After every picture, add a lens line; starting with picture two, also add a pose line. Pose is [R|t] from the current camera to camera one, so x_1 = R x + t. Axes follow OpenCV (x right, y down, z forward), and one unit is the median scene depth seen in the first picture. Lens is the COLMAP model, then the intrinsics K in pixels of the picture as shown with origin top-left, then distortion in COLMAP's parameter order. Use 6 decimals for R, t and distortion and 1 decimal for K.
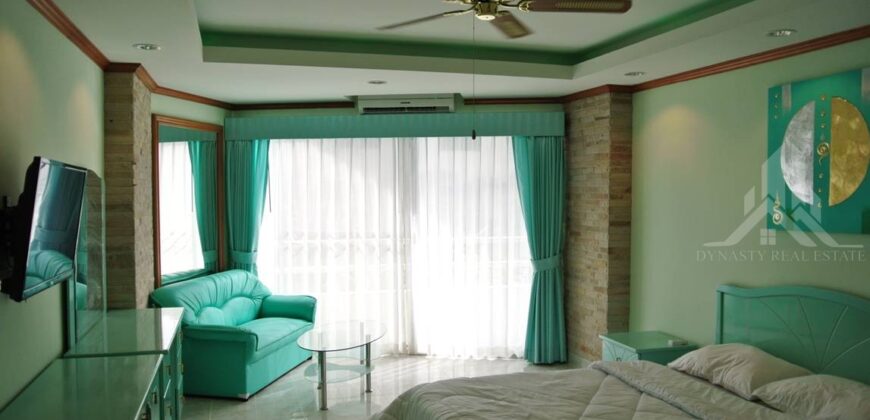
lens RADIAL K [[682.3, 0, 435.0], [0, 682.3, 210.0], [0, 0, 1]] dist [-0.073742, 0.000786]
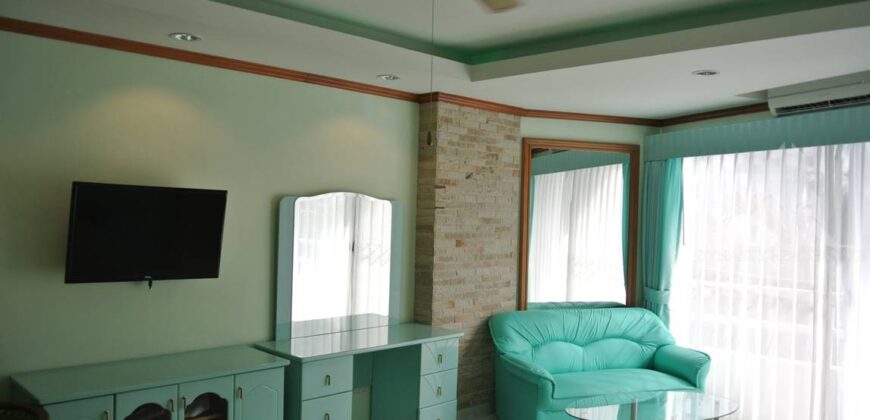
lens RADIAL K [[682.3, 0, 435.0], [0, 682.3, 210.0], [0, 0, 1]] dist [-0.073742, 0.000786]
pose [[0.487165, 0.012917, -0.873214, 0.341630], [-0.050824, 0.998615, -0.013583, -0.013396], [0.871830, 0.050998, 0.487147, 0.341588]]
